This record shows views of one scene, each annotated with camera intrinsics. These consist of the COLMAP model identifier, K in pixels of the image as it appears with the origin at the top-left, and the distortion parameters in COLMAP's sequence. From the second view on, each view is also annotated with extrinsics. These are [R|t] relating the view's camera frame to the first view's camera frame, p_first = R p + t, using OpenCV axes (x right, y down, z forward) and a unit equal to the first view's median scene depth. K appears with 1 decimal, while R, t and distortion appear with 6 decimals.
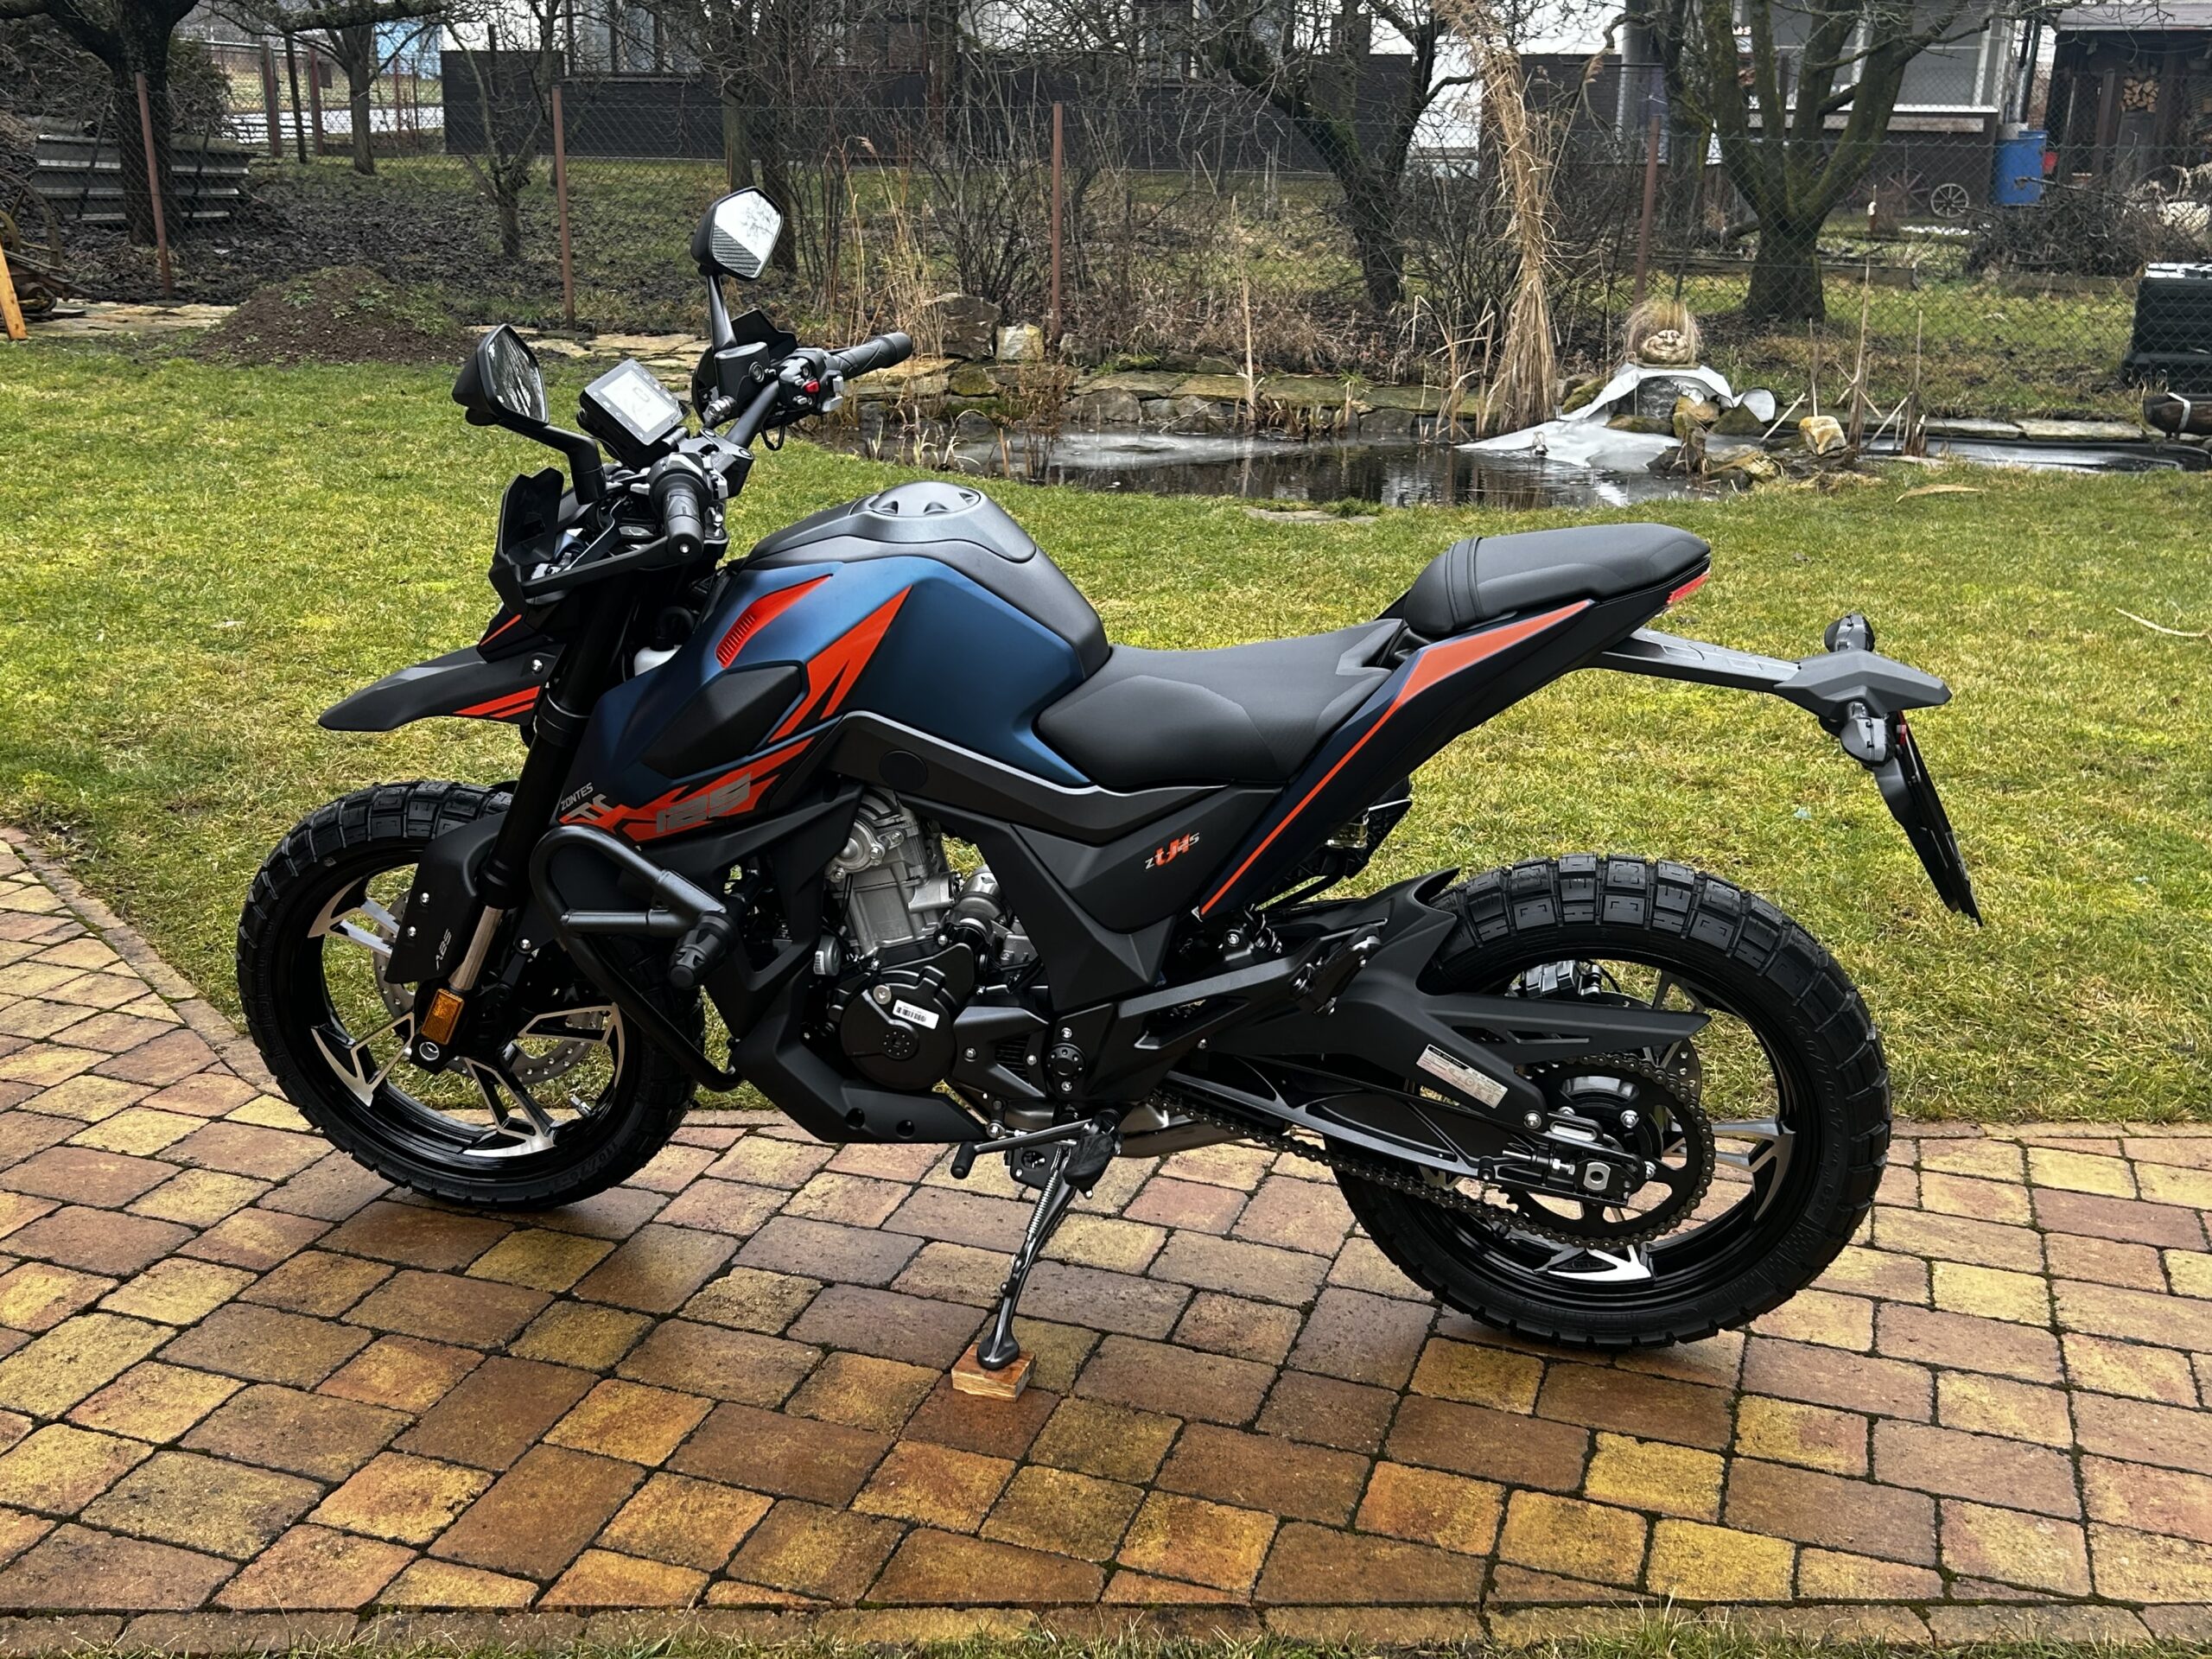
lens RADIAL K [[2292.3, 0, 1089.8], [0, 2292.3, 793.9], [0, 0, 1]] dist [0.035684, 0.000000]
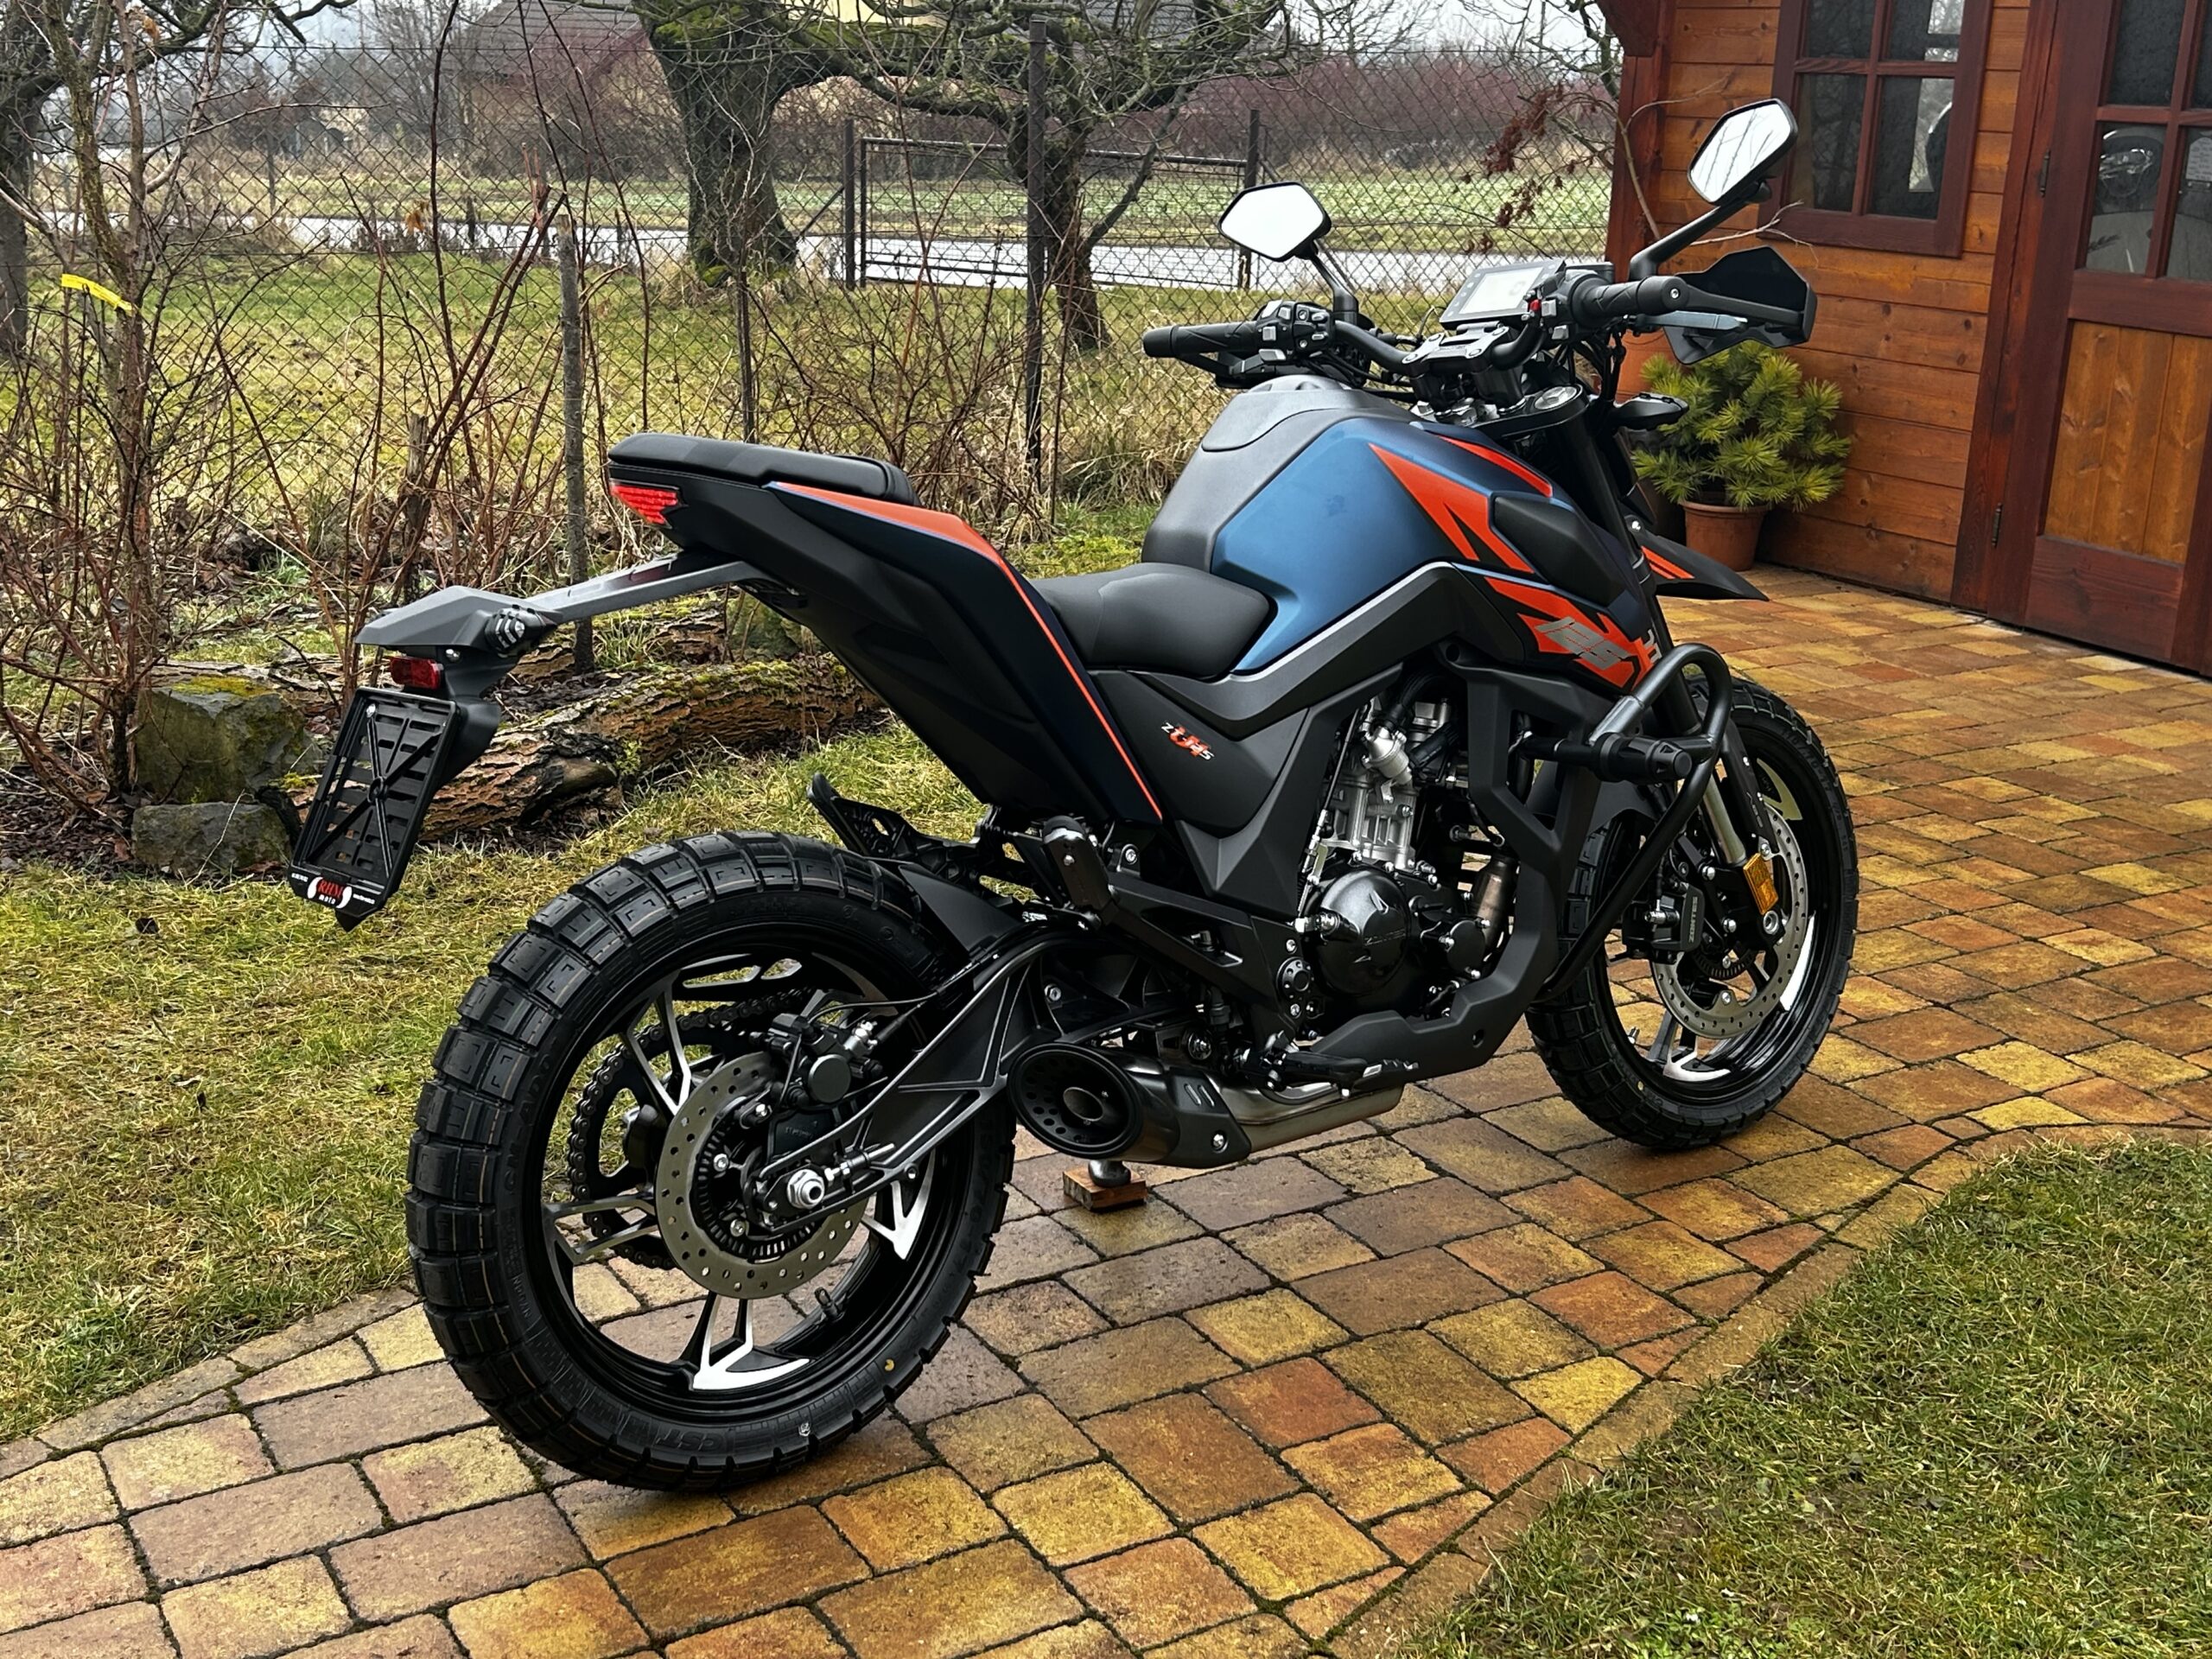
lens RADIAL K [[2644.0, 0, 1105.0], [0, 2644.0, 814.3], [0, 0, 1]] dist [0.049026, 0.000000]
pose [[-0.654676, 0.174954, -0.735384, 0.811629], [-0.241195, 0.873647, 0.422571, -0.407800], [0.716396, 0.454019, -0.529758, 1.541487]]
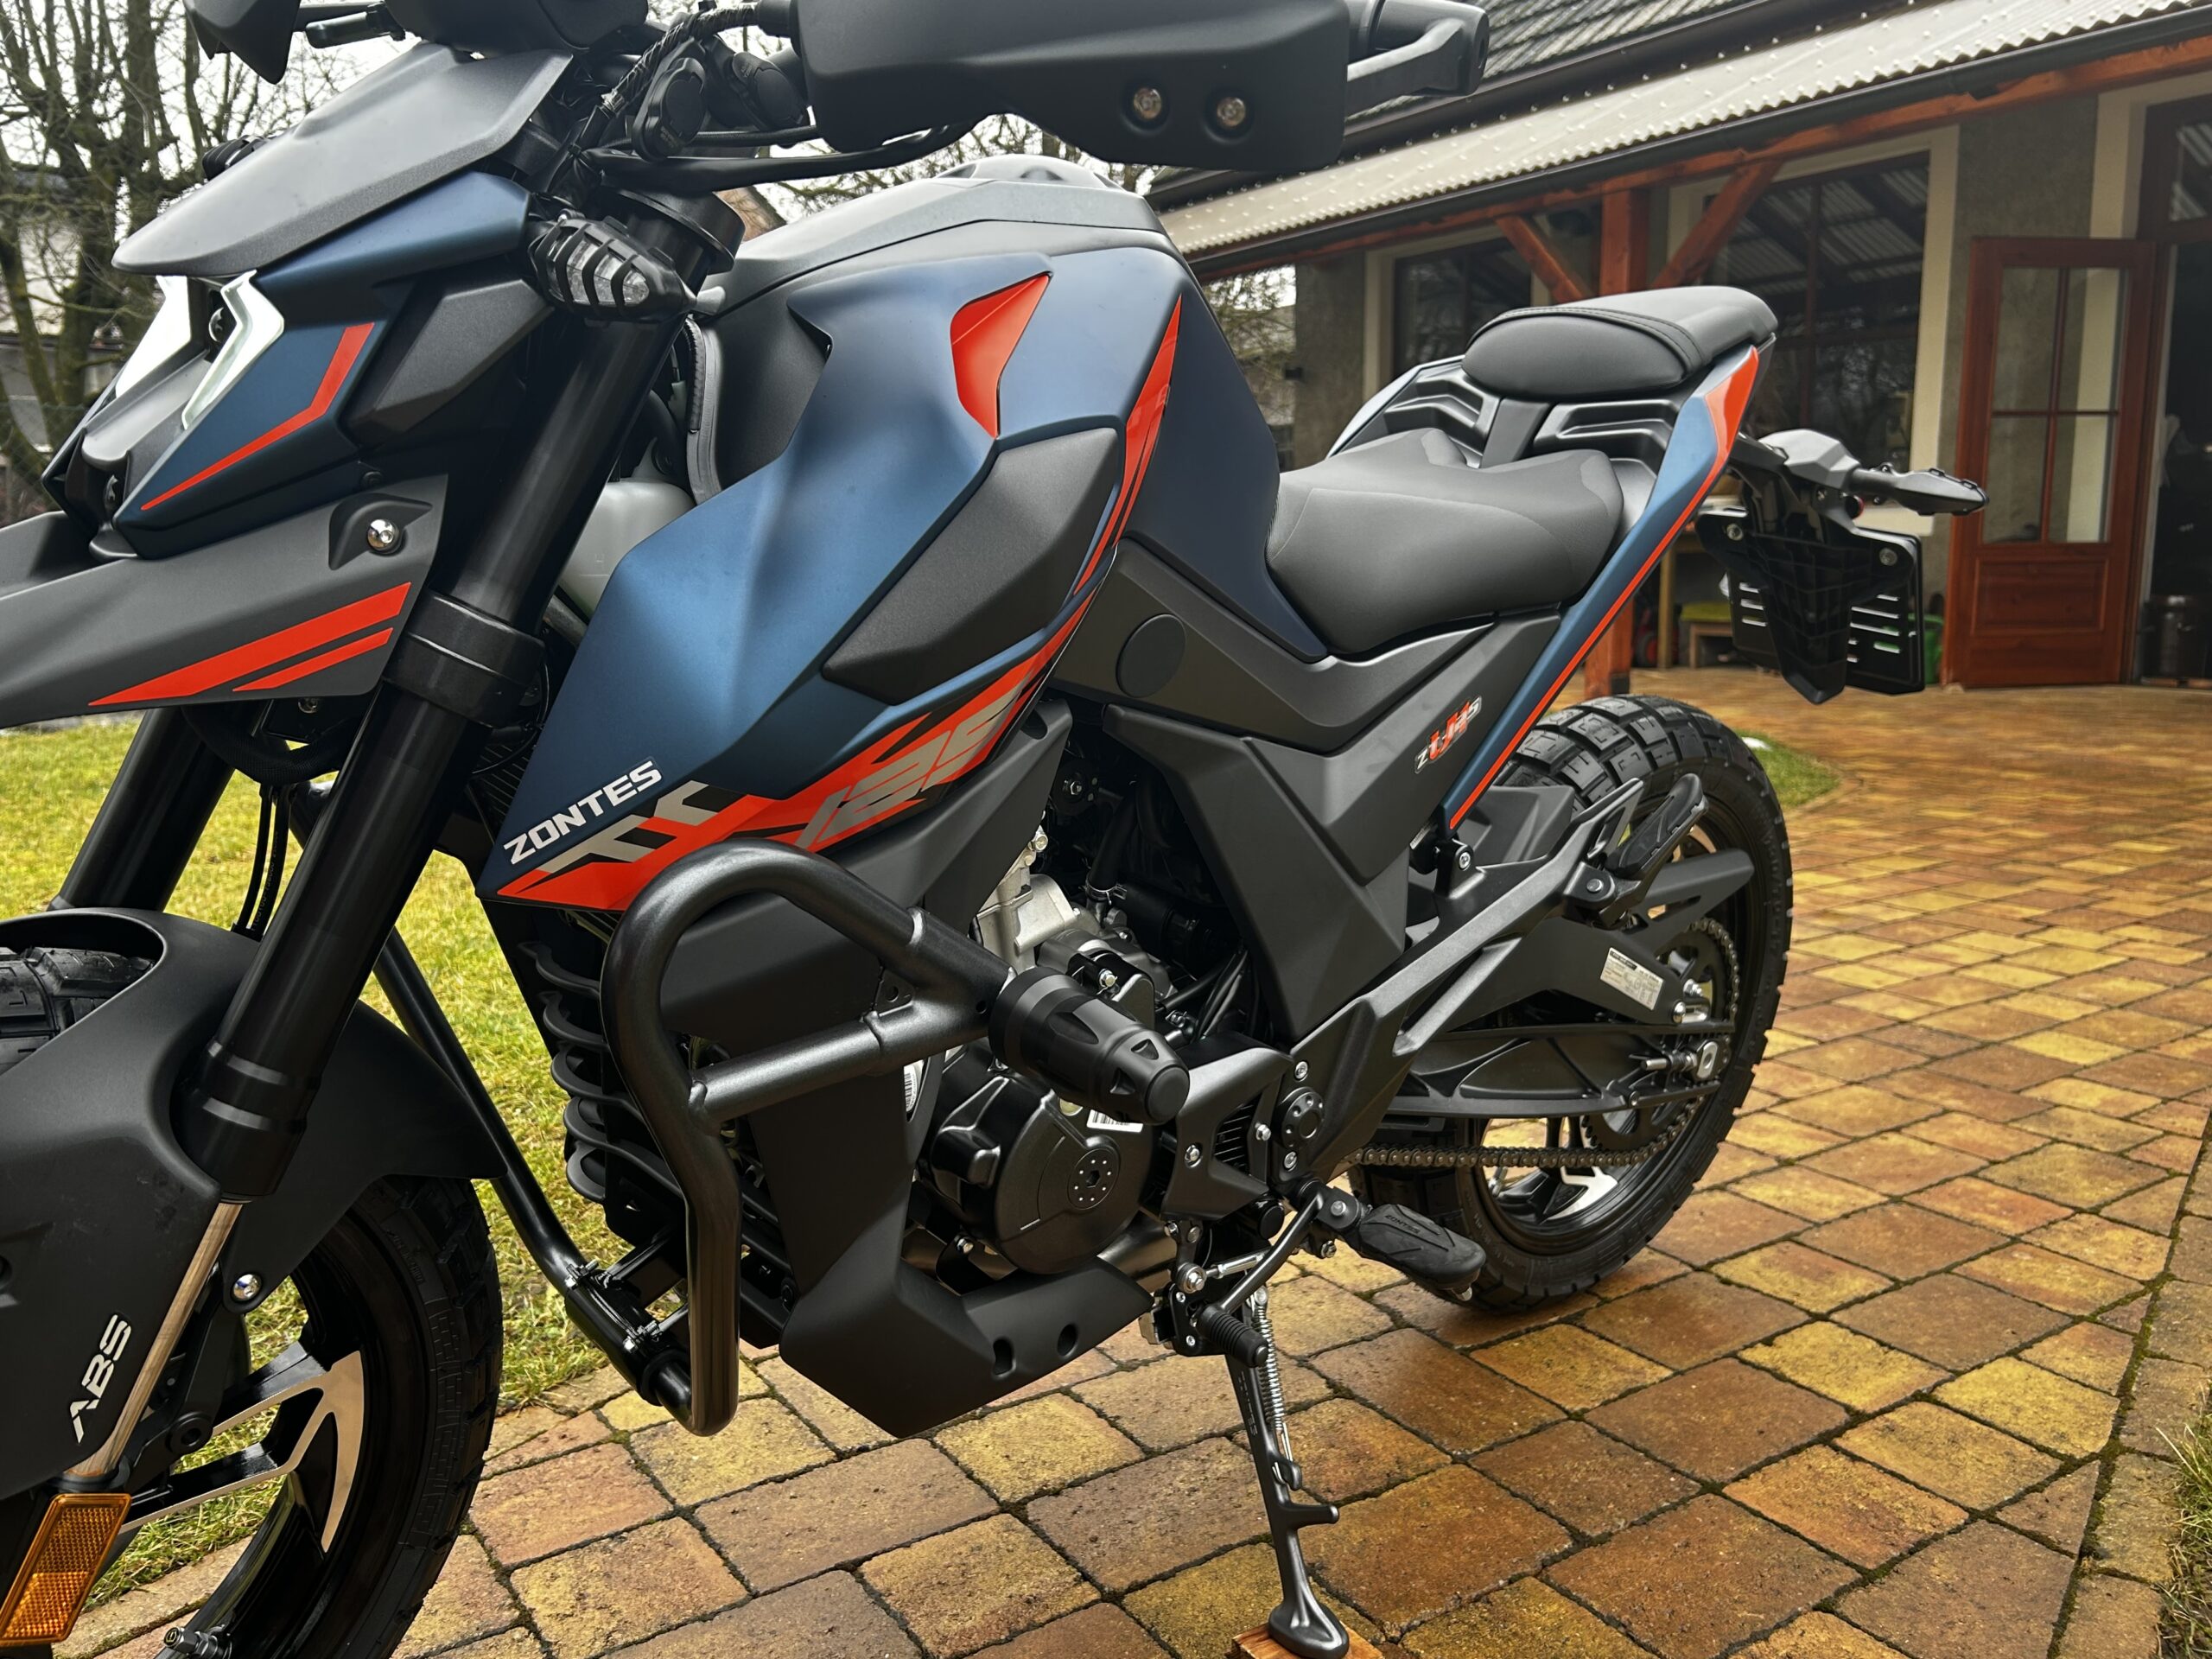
lens RADIAL K [[1760.4, 0, 1107.4], [0, 1760.4, 842.8], [0, 0, 1]] dist [0.019701, -0.005177]
pose [[0.613998, -0.163788, 0.772127, -0.386292], [0.231707, 0.972536, 0.022046, 0.021209], [-0.754532, 0.165371, 0.635086, 0.699219]]
